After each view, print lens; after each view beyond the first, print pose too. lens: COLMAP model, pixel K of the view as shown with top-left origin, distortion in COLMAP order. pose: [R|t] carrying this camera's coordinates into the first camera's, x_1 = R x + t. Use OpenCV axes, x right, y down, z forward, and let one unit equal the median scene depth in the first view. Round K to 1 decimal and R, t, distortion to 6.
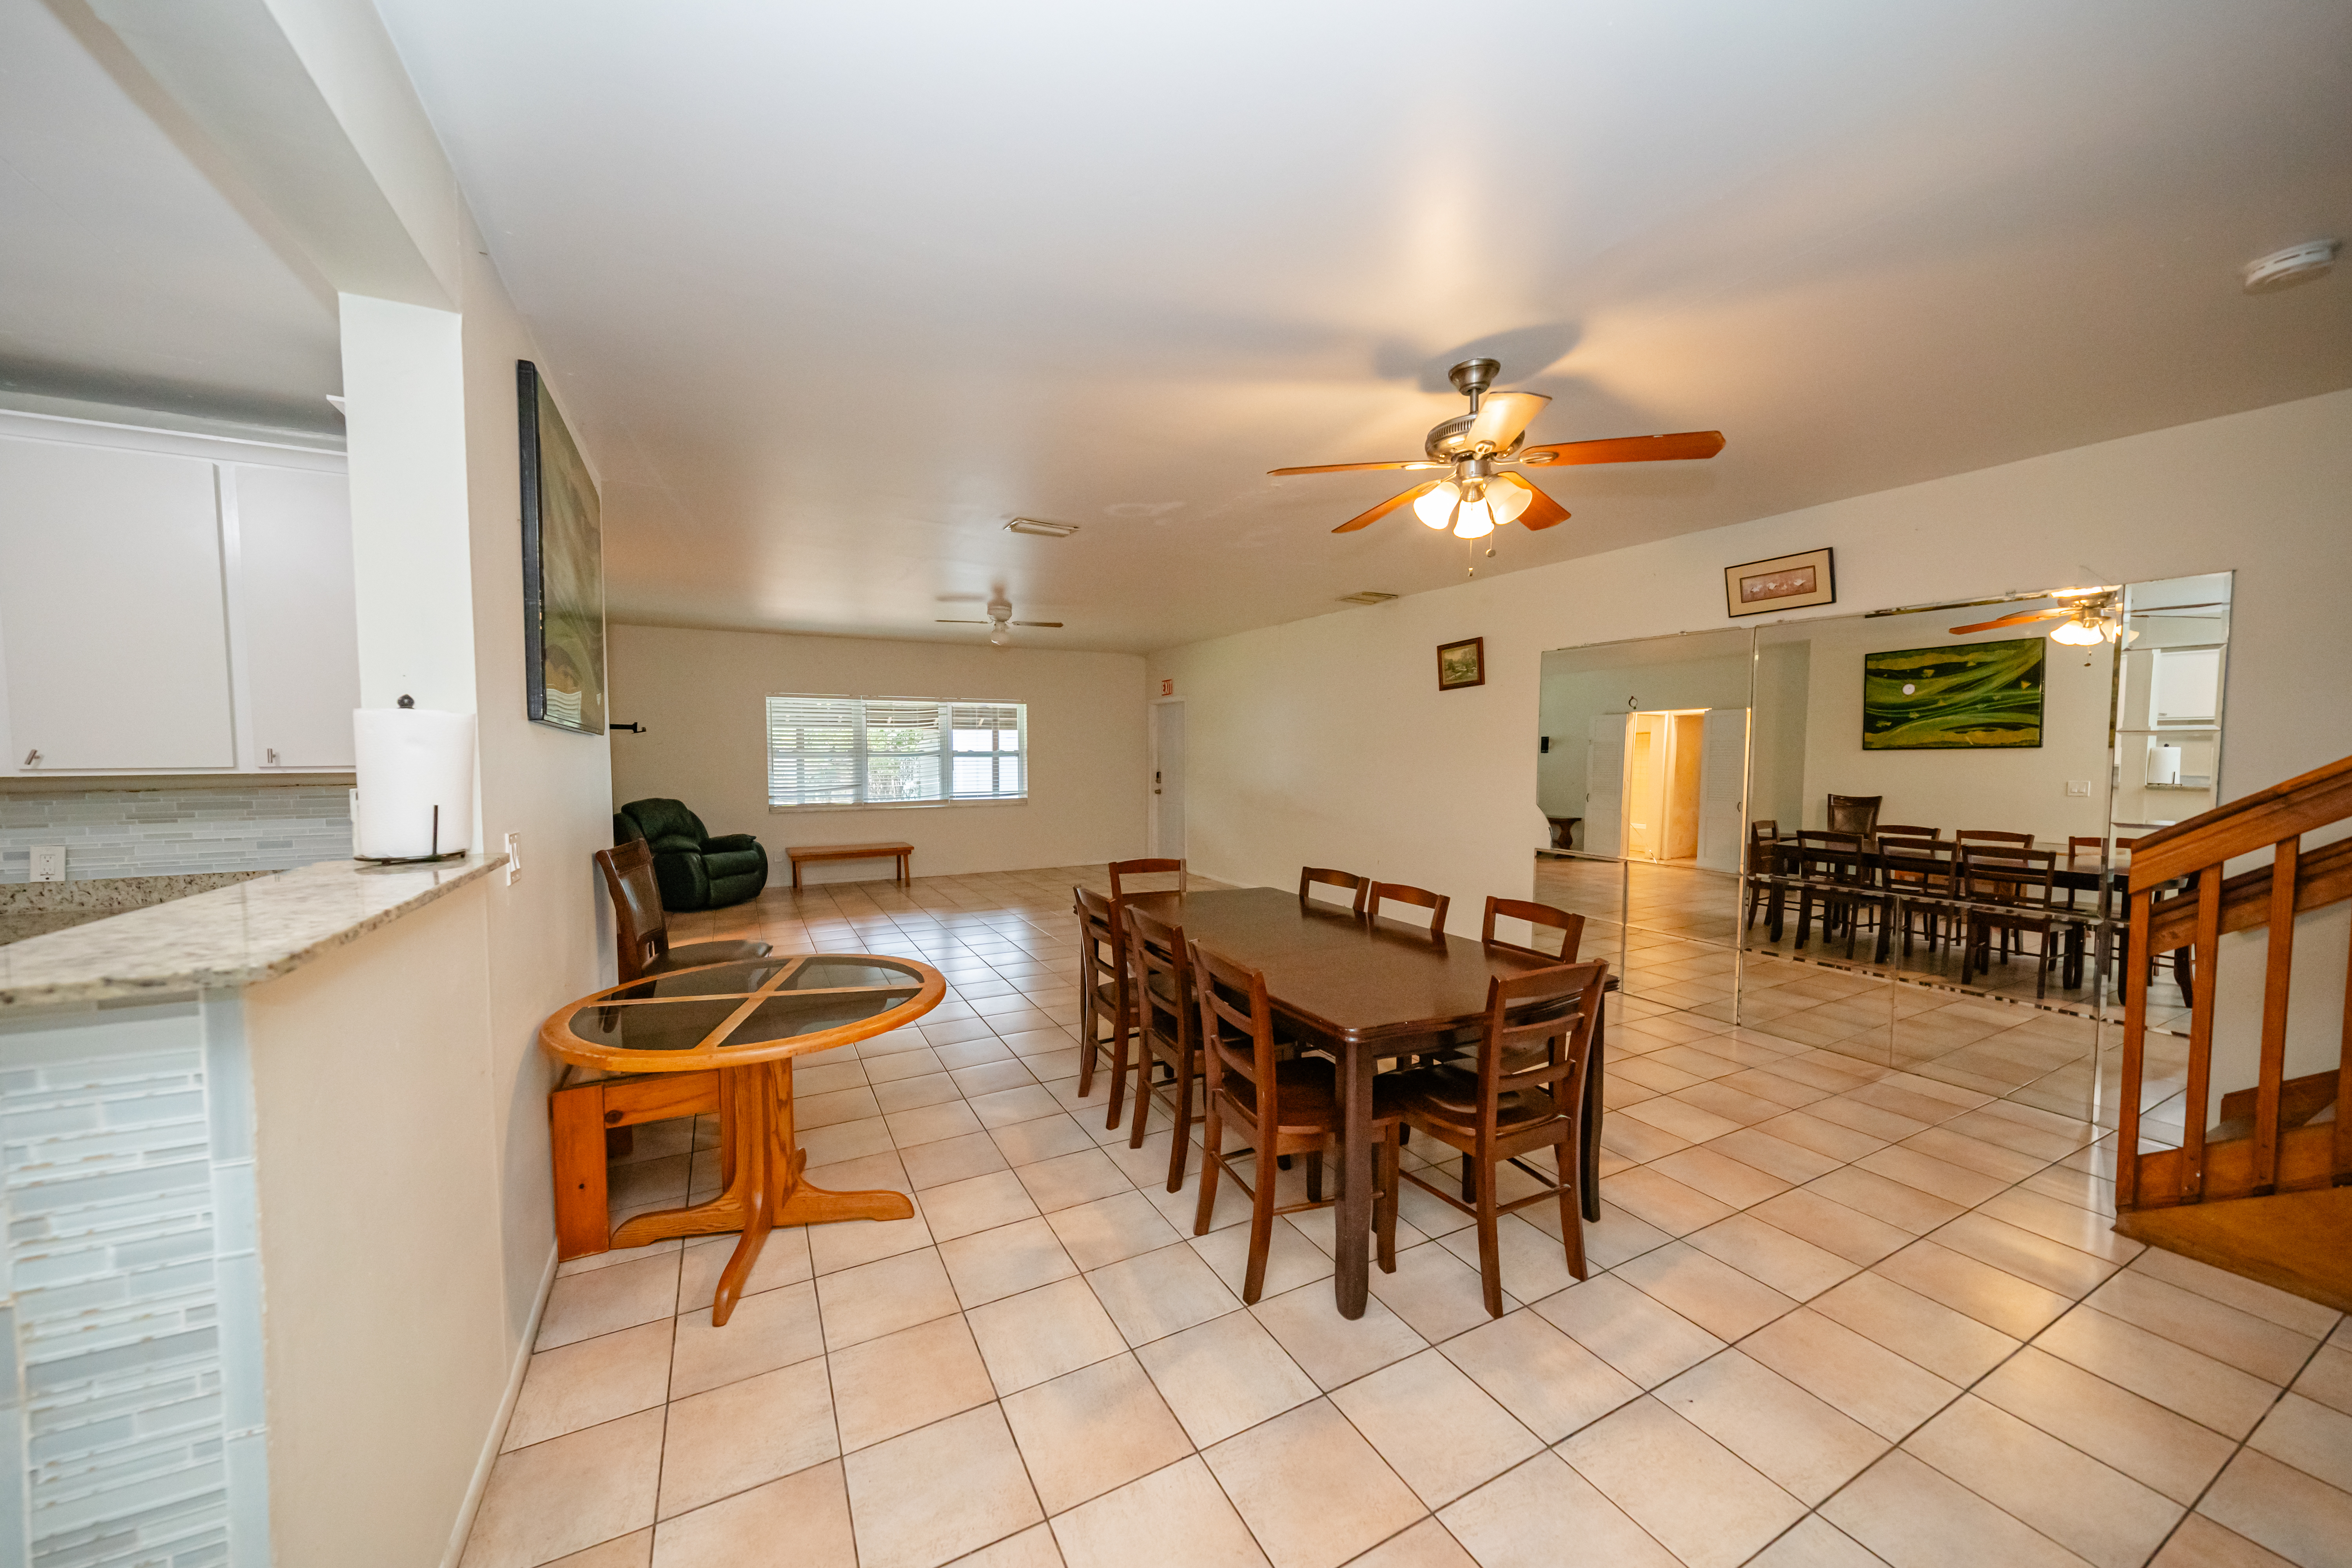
lens RADIAL K [[835.3, 0, 1168.2], [0, 835.3, 795.0], [0, 0, 1]] dist [0.000949, 0.000077]
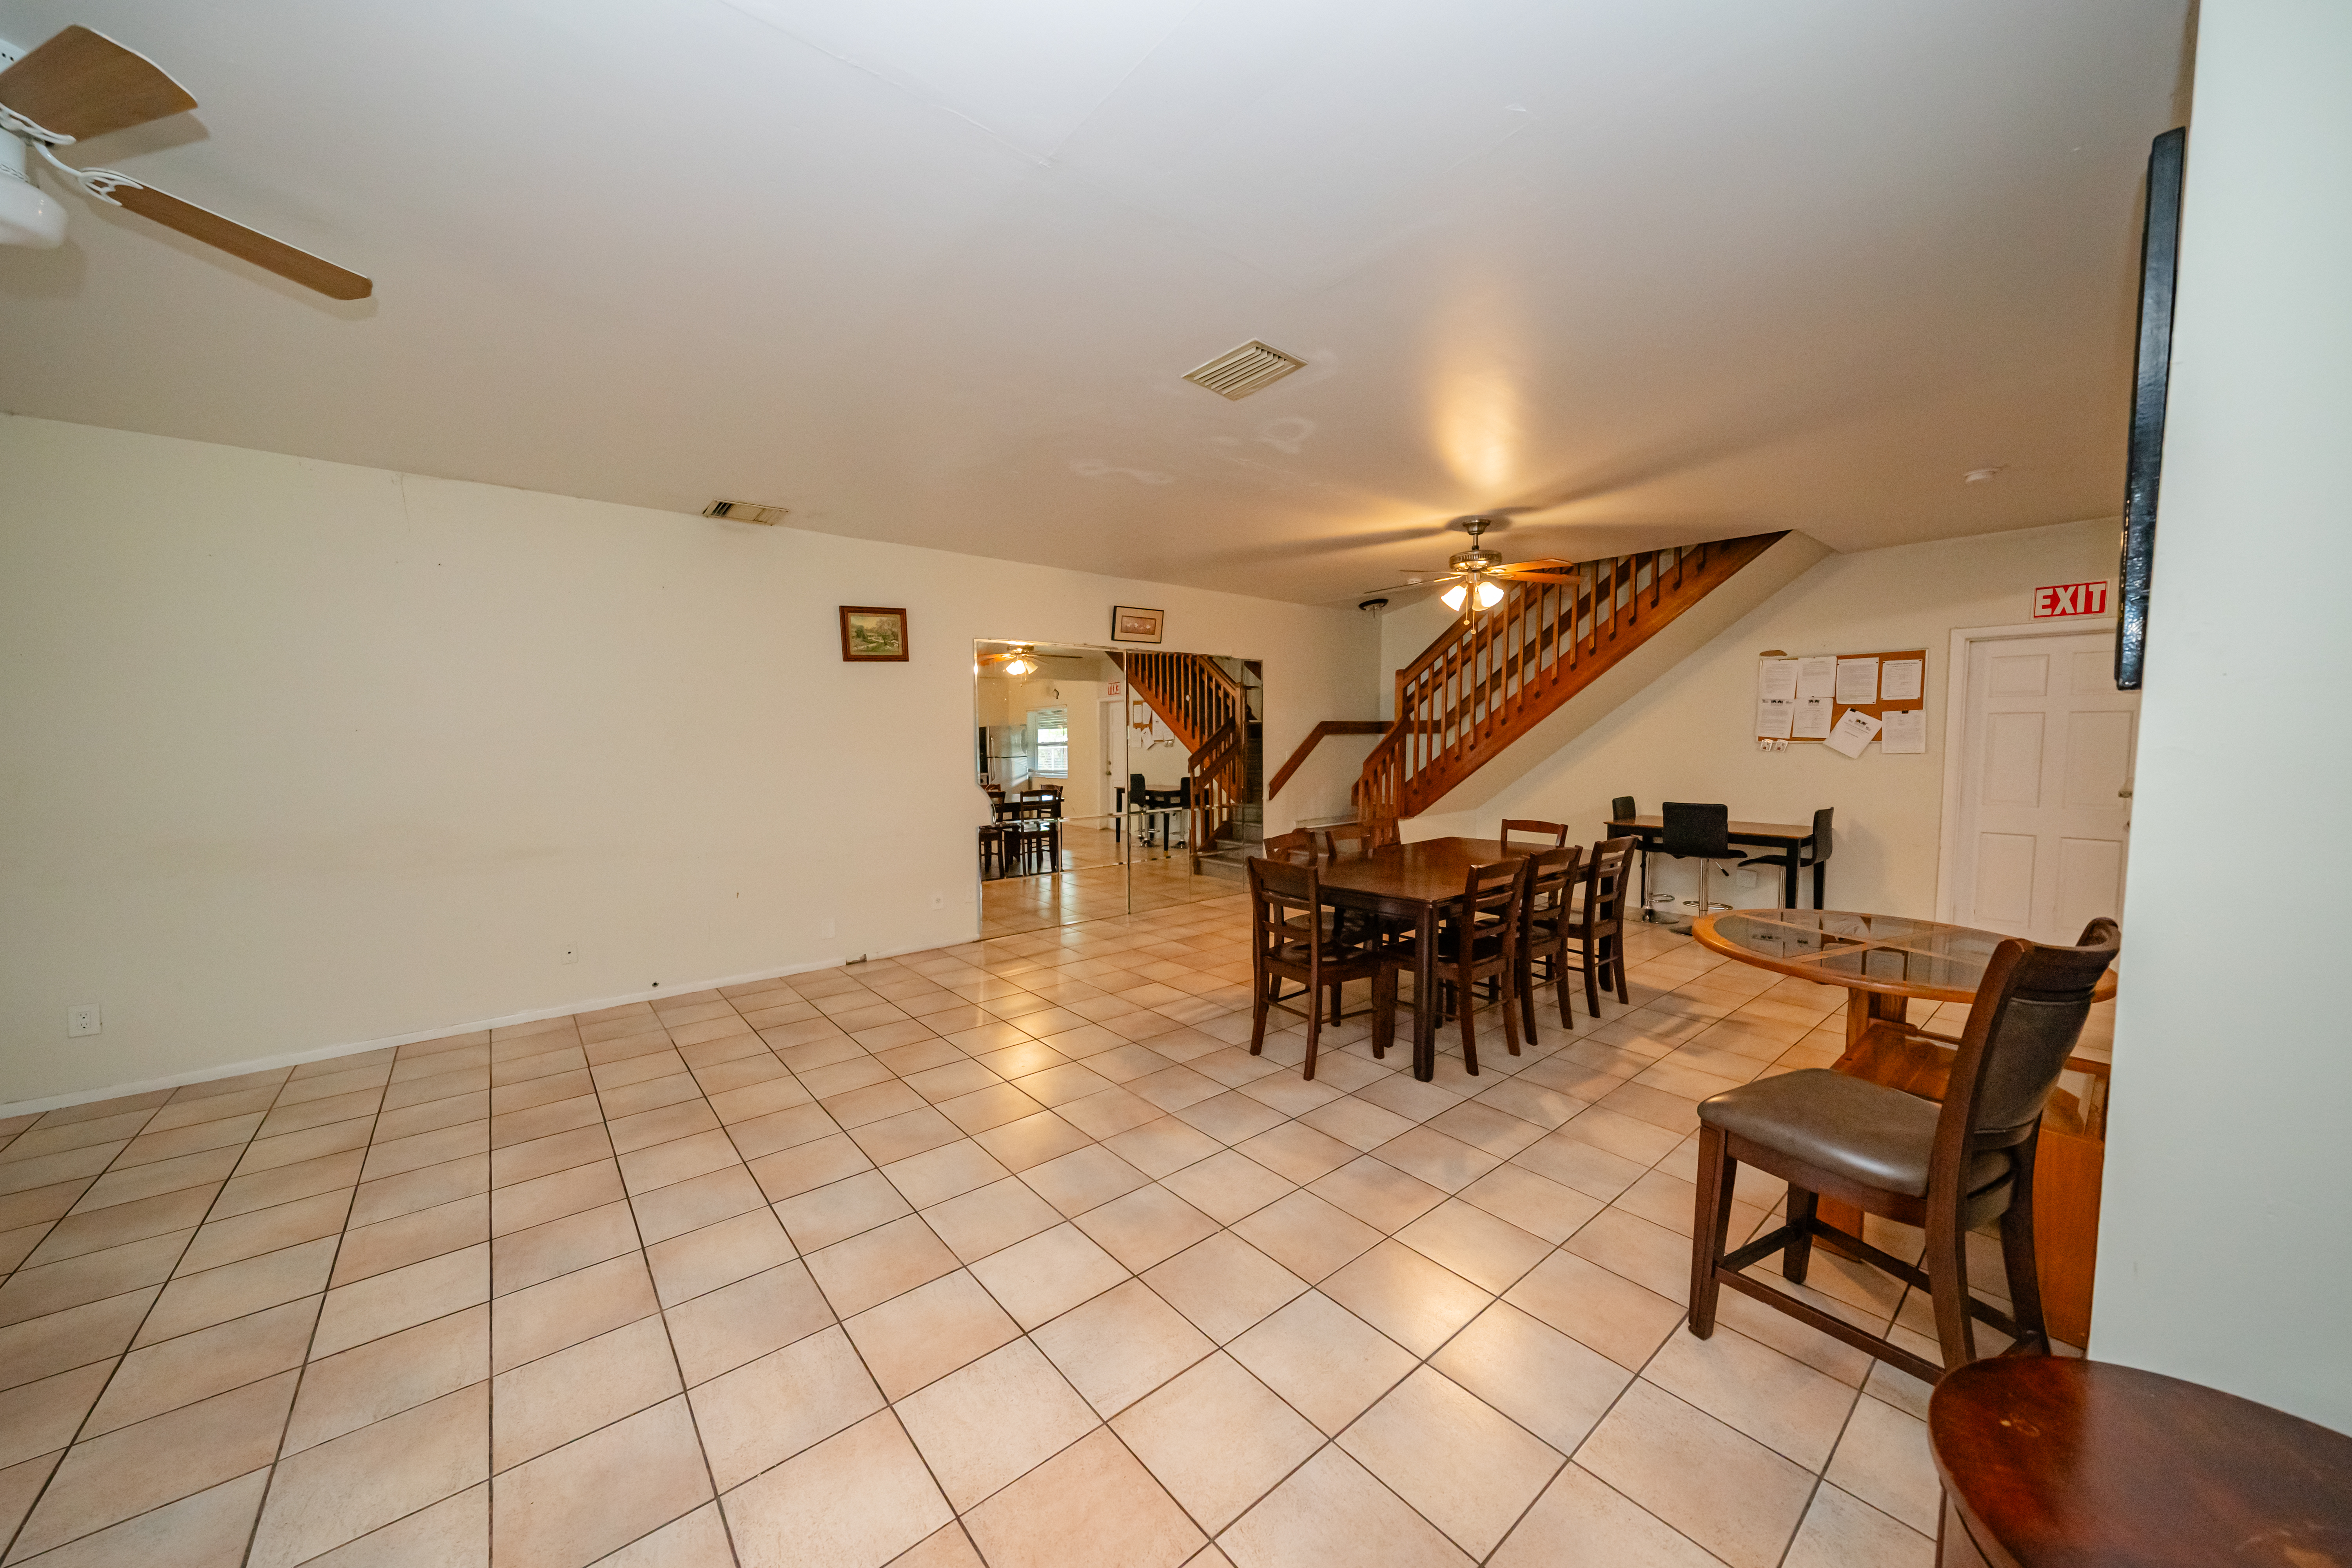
lens RADIAL K [[801.9, 0, 1182.0], [0, 801.9, 792.3], [0, 0, 1]] dist [-0.000095, -0.000005]
pose [[-0.215443, -0.072672, 0.973809, -0.533155], [0.060561, 0.994313, 0.087600, -0.046693], [-0.974637, 0.077847, -0.209816, 0.870342]]
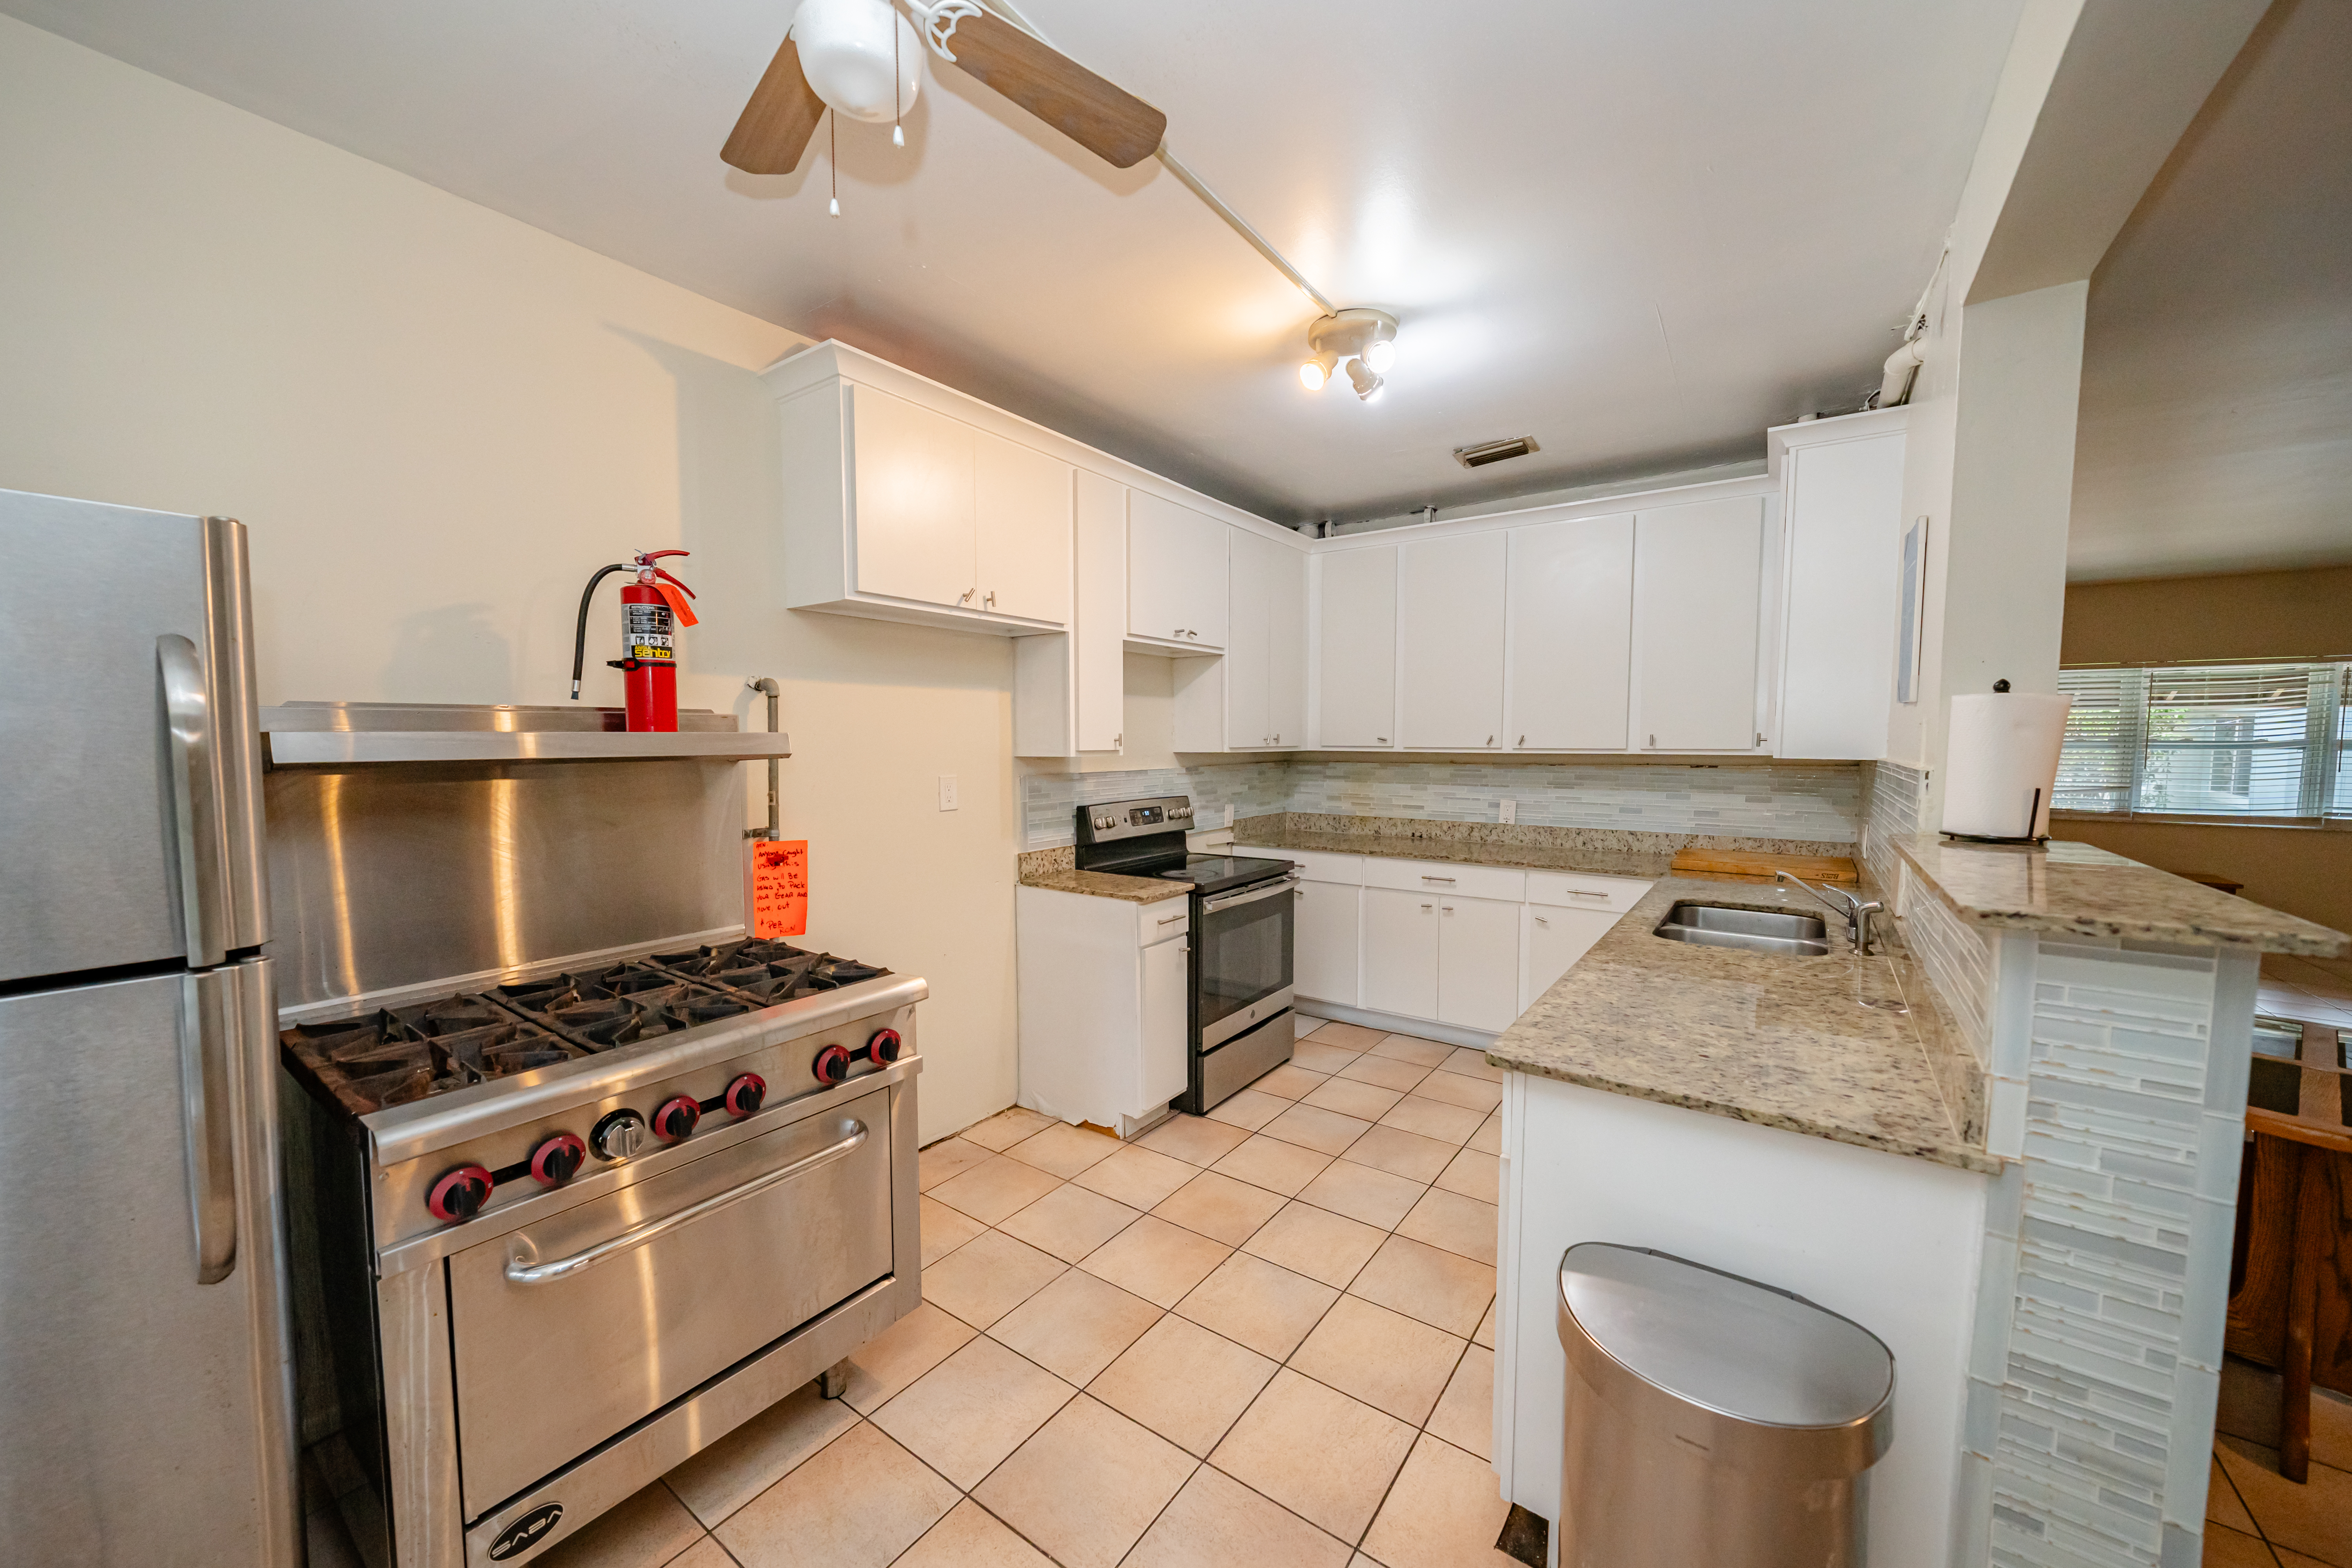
lens RADIAL K [[860.7, 0, 1173.0], [0, 860.7, 795.0], [0, 0, 1]] dist [0.002262, 0.000221]
pose [[0.447952, 0.062044, -0.891902, -0.112629], [-0.051905, 0.997711, 0.043336, 0.007854], [0.892550, 0.026882, 0.450147, -0.104717]]
